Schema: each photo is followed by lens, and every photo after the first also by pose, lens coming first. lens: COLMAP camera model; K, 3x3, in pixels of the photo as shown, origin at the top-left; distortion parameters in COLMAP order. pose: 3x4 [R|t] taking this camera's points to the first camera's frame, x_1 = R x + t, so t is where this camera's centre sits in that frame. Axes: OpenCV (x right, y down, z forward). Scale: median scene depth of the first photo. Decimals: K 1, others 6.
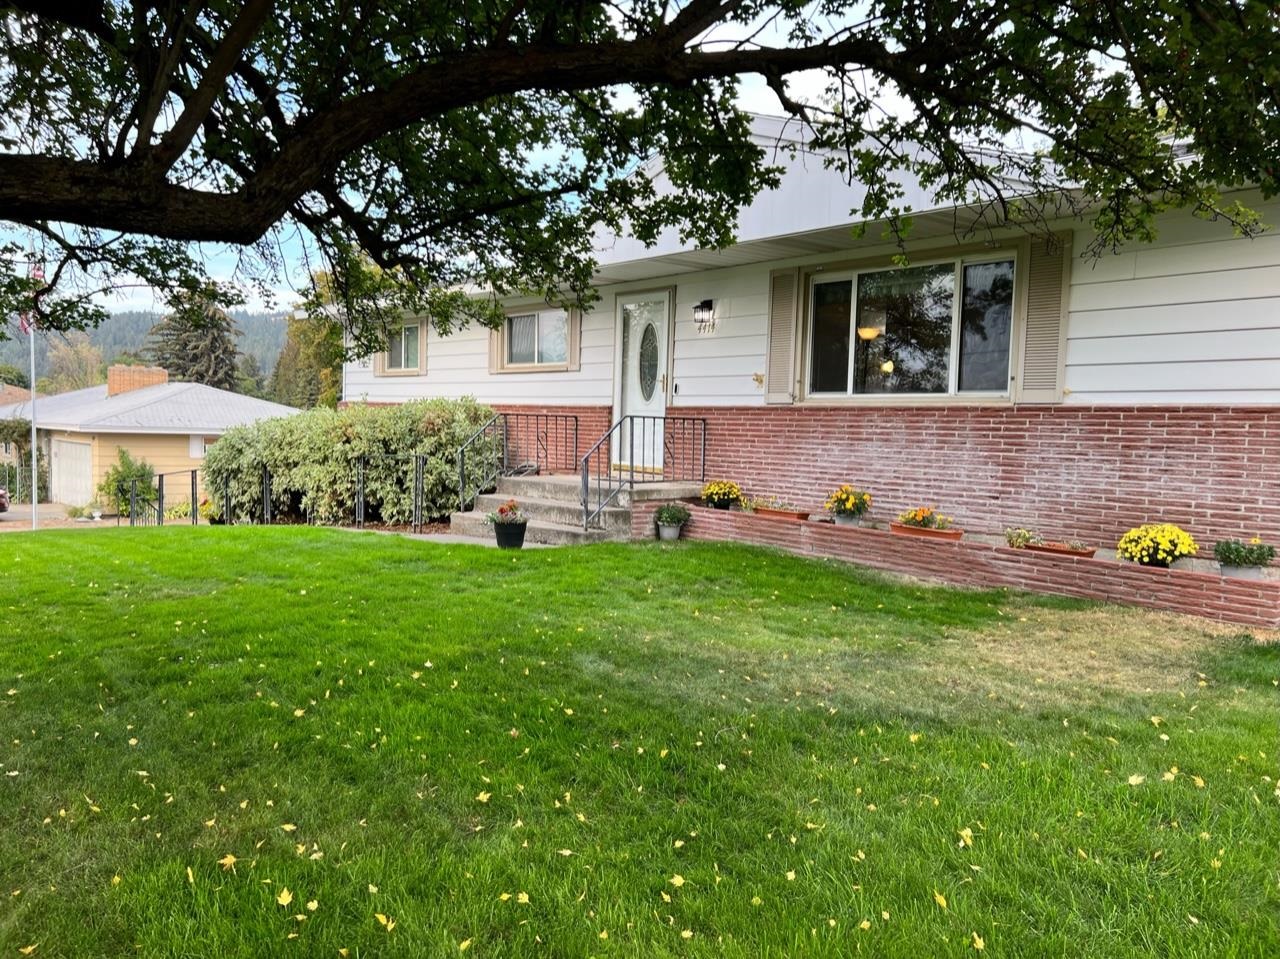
lens RADIAL K [[984.4, 0, 640.0], [0, 984.4, 479.5], [0, 0, 1]] dist [0.073737, -0.050938]
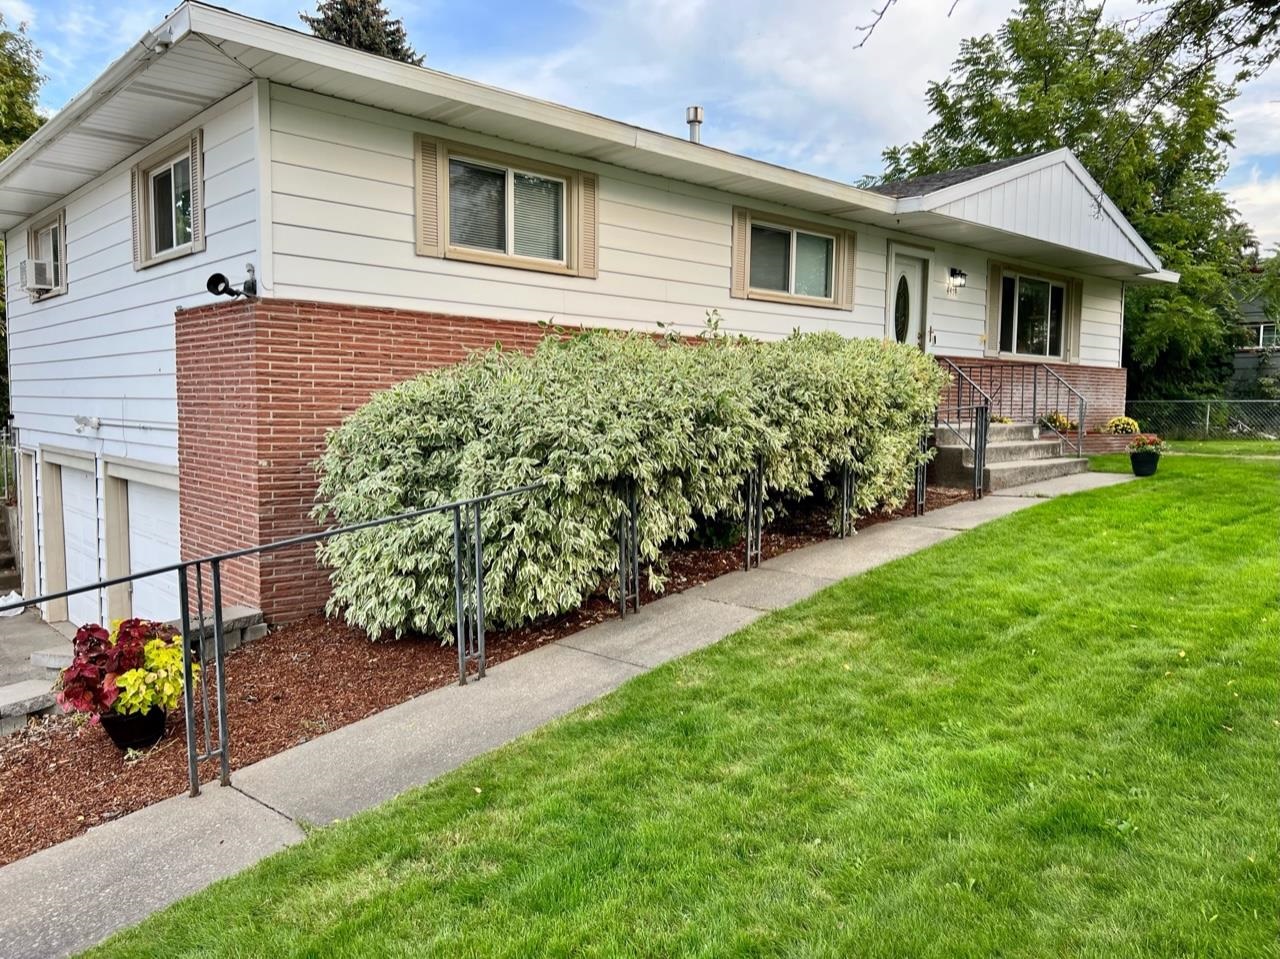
lens RADIAL K [[956.7, 0, 640.7], [0, 956.7, 464.3], [0, 0, 1]] dist [0.091485, -0.063168]
pose [[-0.030597, -0.097167, 0.994798, -1.227036], [0.038041, 0.994429, 0.098301, -0.080970], [-0.998808, 0.040851, -0.026730, 1.554001]]
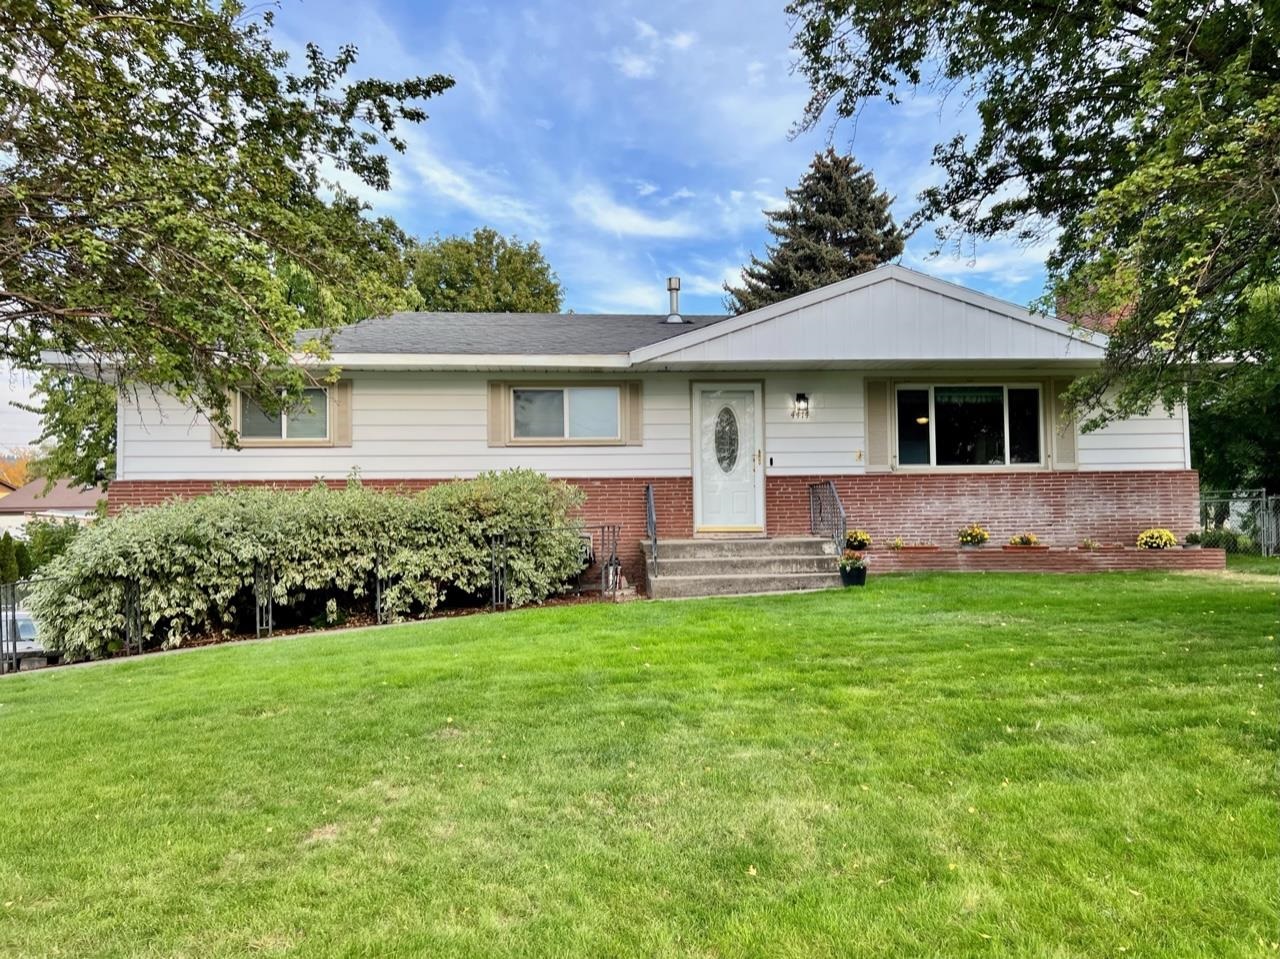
lens RADIAL K [[984.4, 0, 640.0], [0, 984.4, 479.5], [0, 0, 1]] dist [0.073737, -0.050938]
pose [[0.583398, -0.000615, 0.812186, -1.203000], [0.076772, 0.995564, -0.054392, -0.017035], [-0.808550, 0.094085, 0.580858, 0.469877]]
